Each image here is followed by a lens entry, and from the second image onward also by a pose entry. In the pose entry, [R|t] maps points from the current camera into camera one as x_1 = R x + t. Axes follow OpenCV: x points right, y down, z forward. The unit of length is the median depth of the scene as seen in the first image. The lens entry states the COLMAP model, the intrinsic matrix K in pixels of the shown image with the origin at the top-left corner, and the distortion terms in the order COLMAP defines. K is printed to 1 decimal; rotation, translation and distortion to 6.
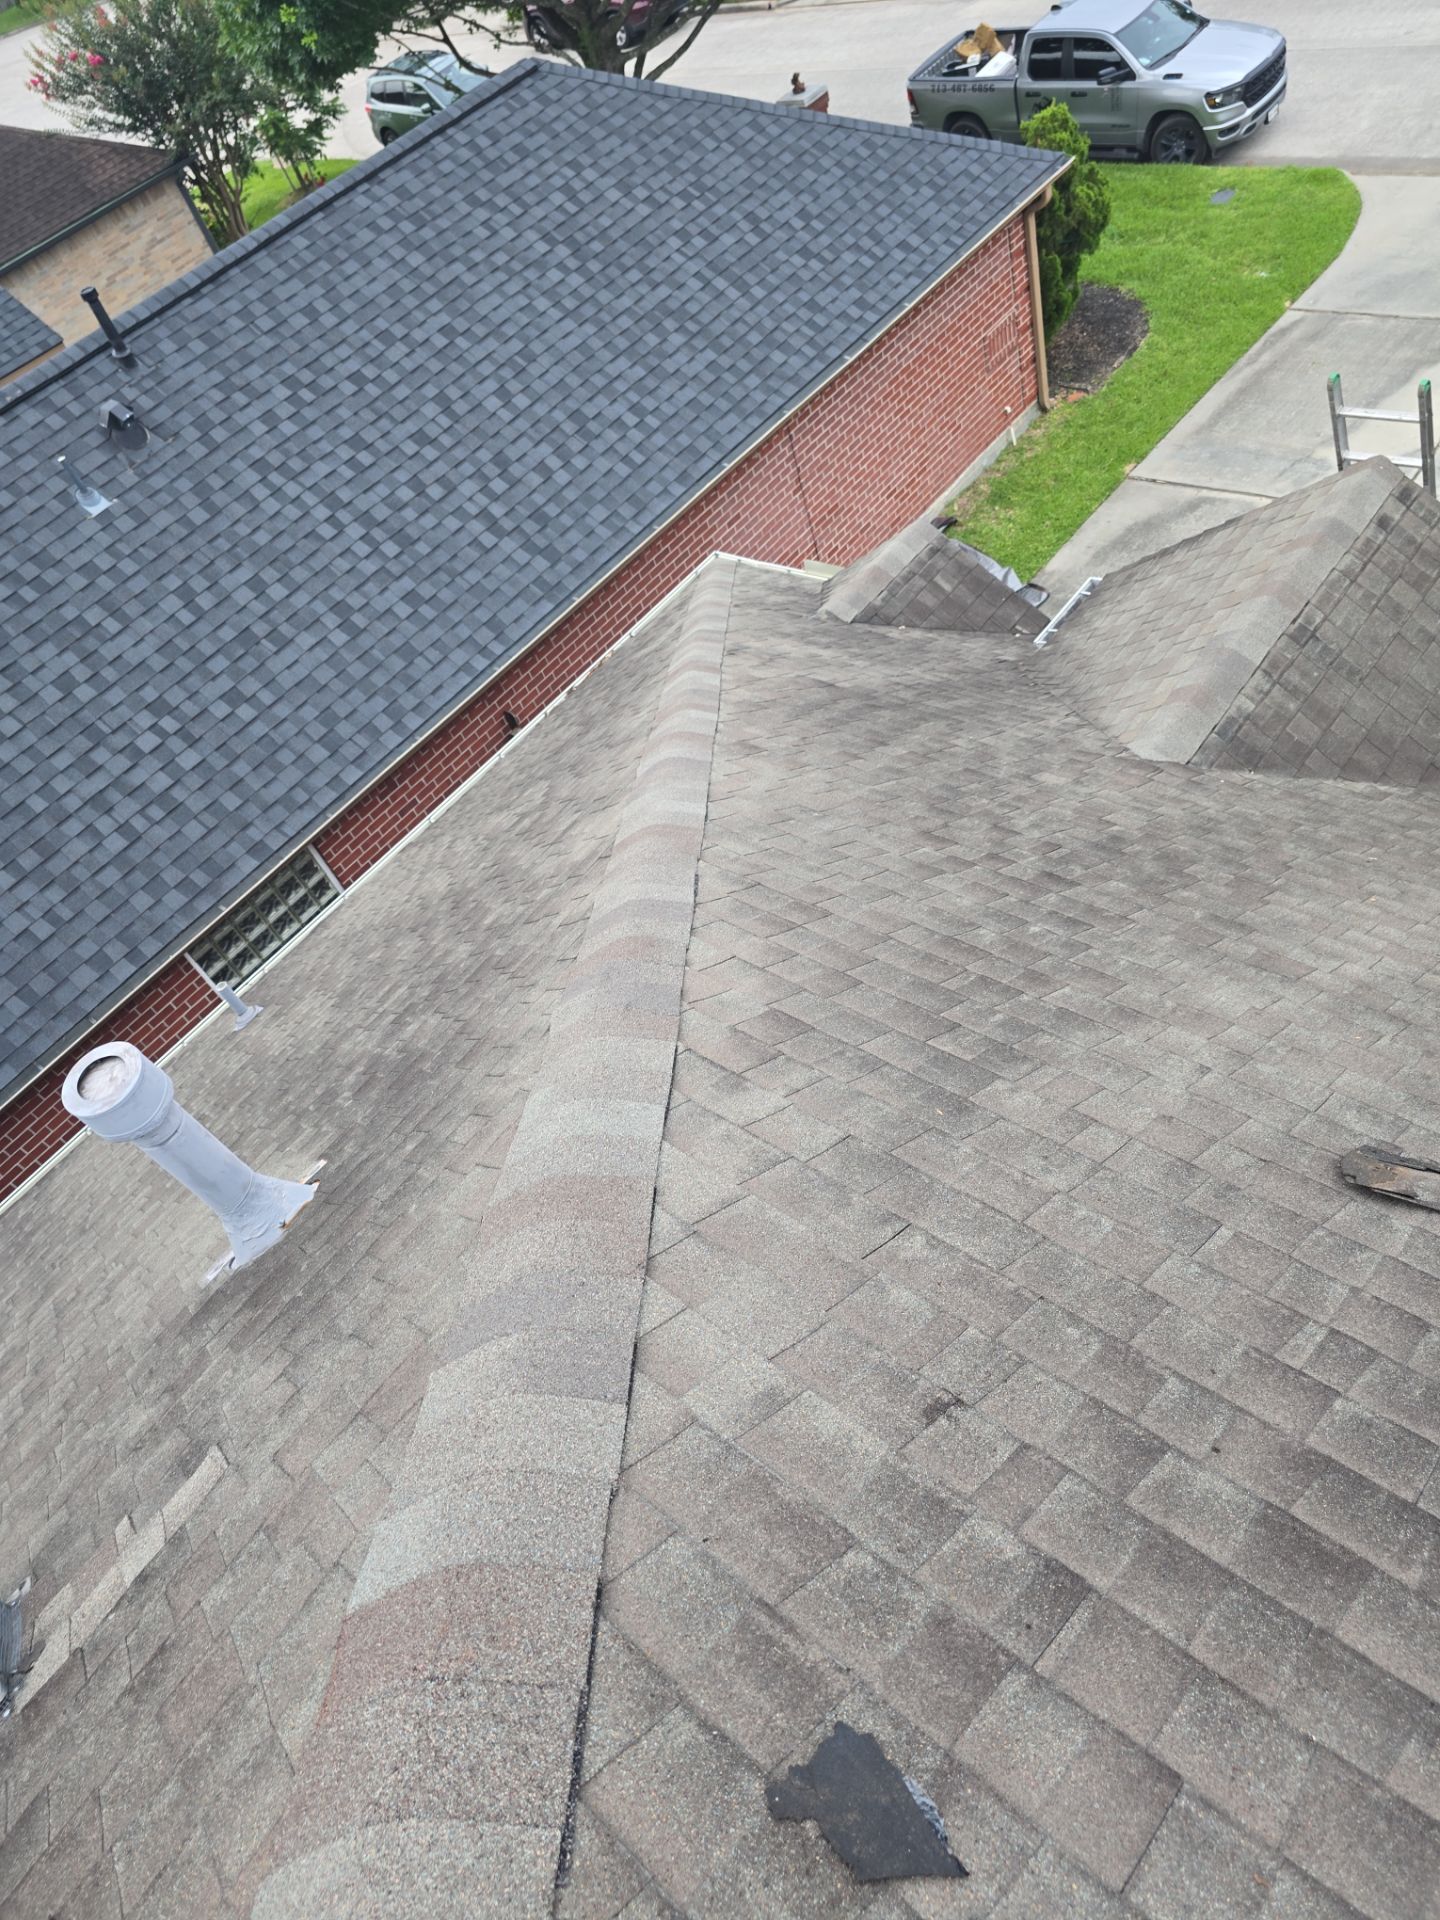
lens RADIAL K [[1260.5, 0, 726.6], [0, 1260.5, 954.1], [0, 0, 1]] dist [0.065633, -0.065363]
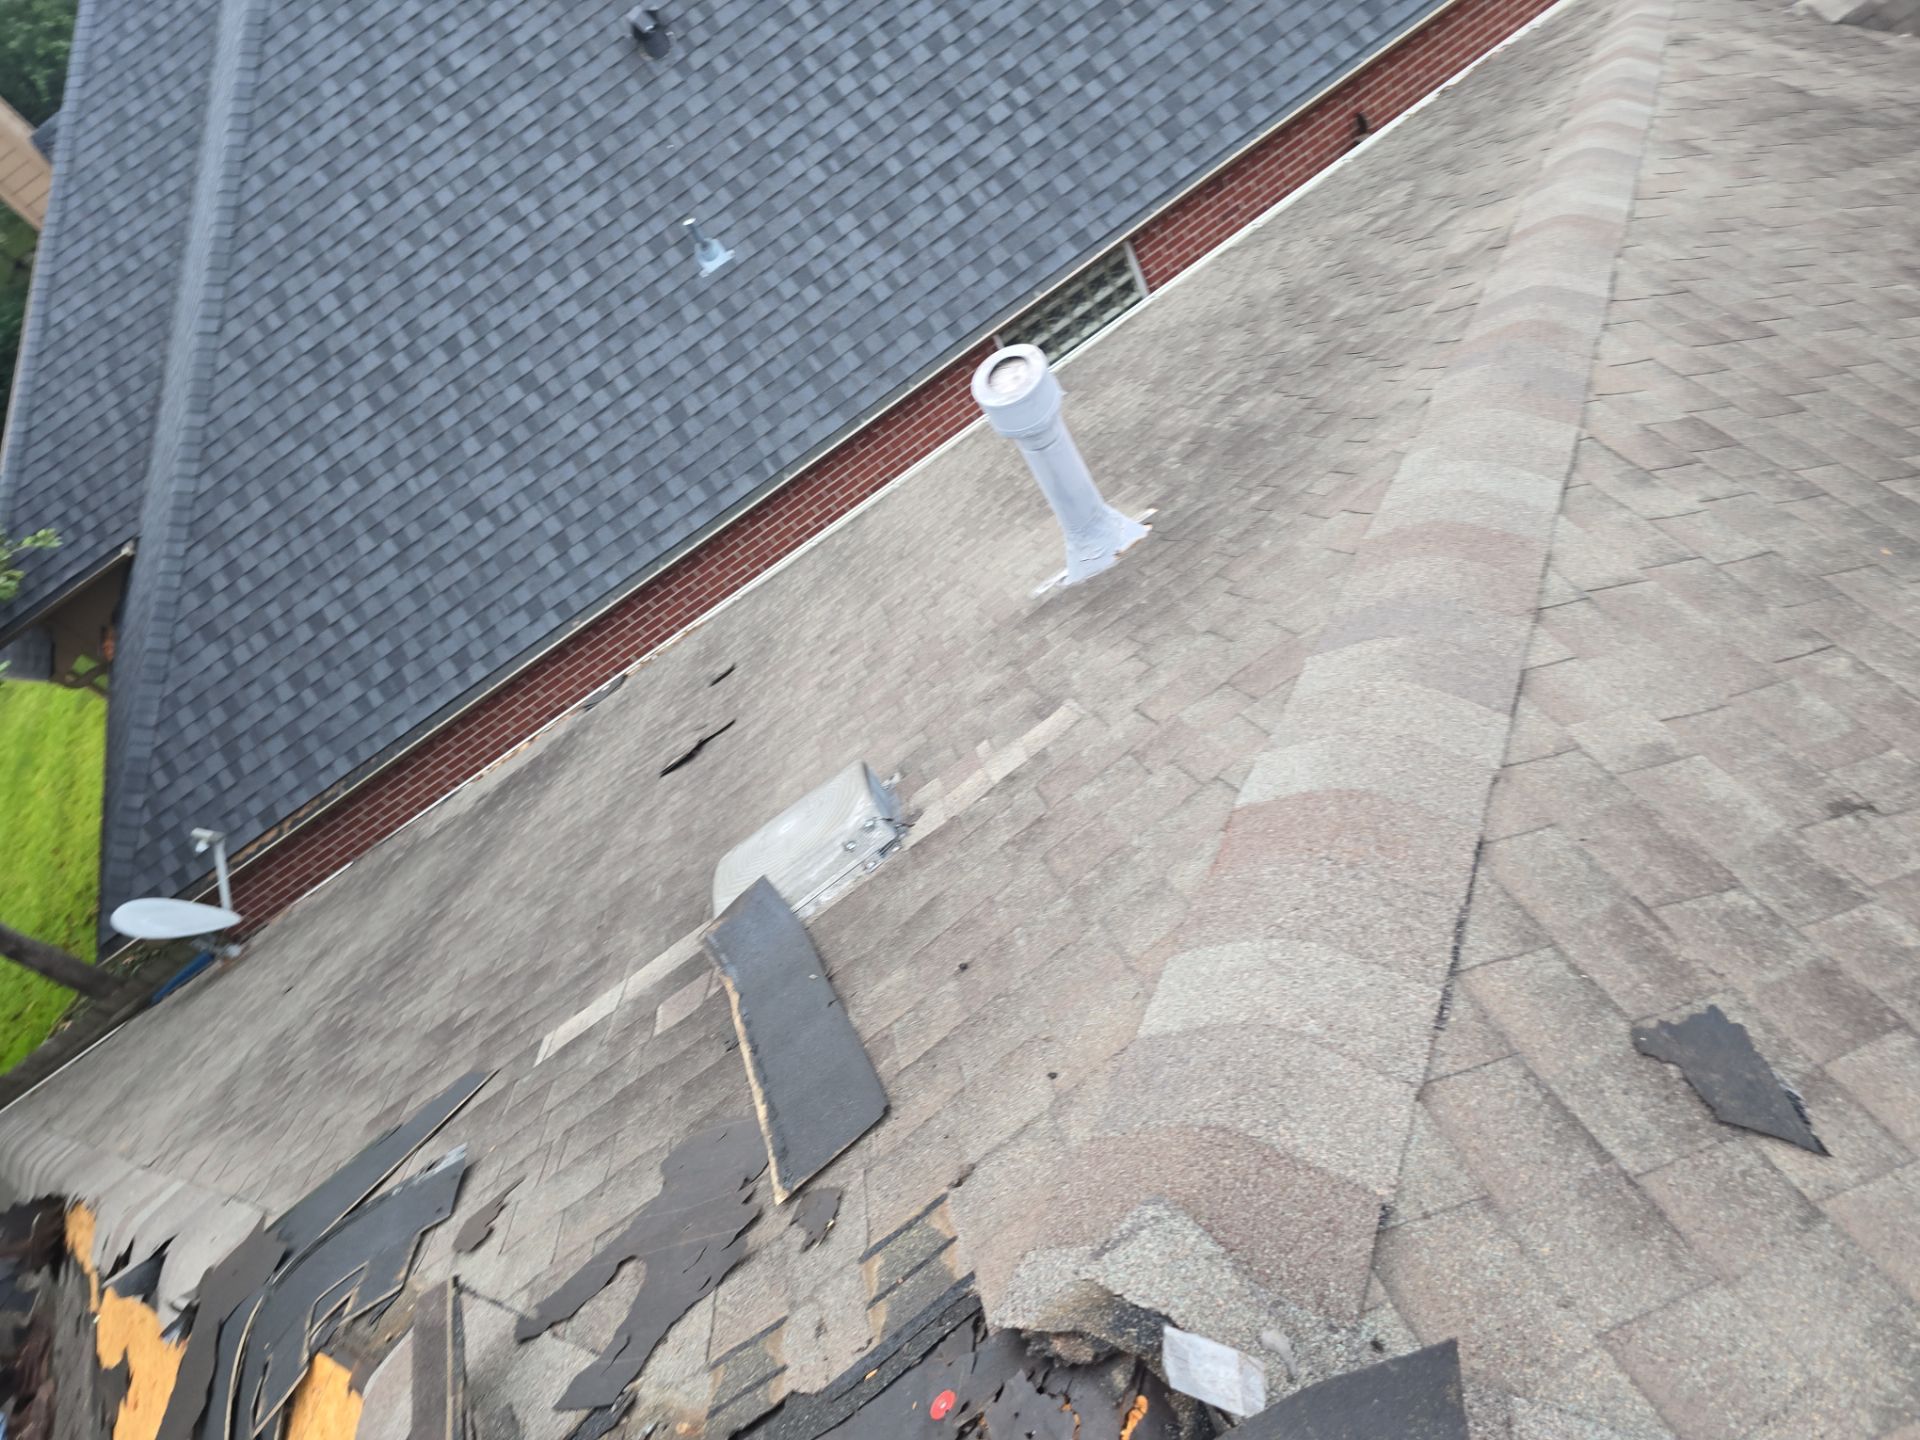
lens RADIAL K [[1263.8, 0, 959.1], [0, 1263.8, 731.2], [0, 0, 1]] dist [0.054421, -0.050888]
pose [[0.916550, 0.245119, -0.315995, -0.091640], [-0.165451, 0.951766, 0.258395, 0.098877], [0.364091, -0.184551, 0.912896, -0.064035]]
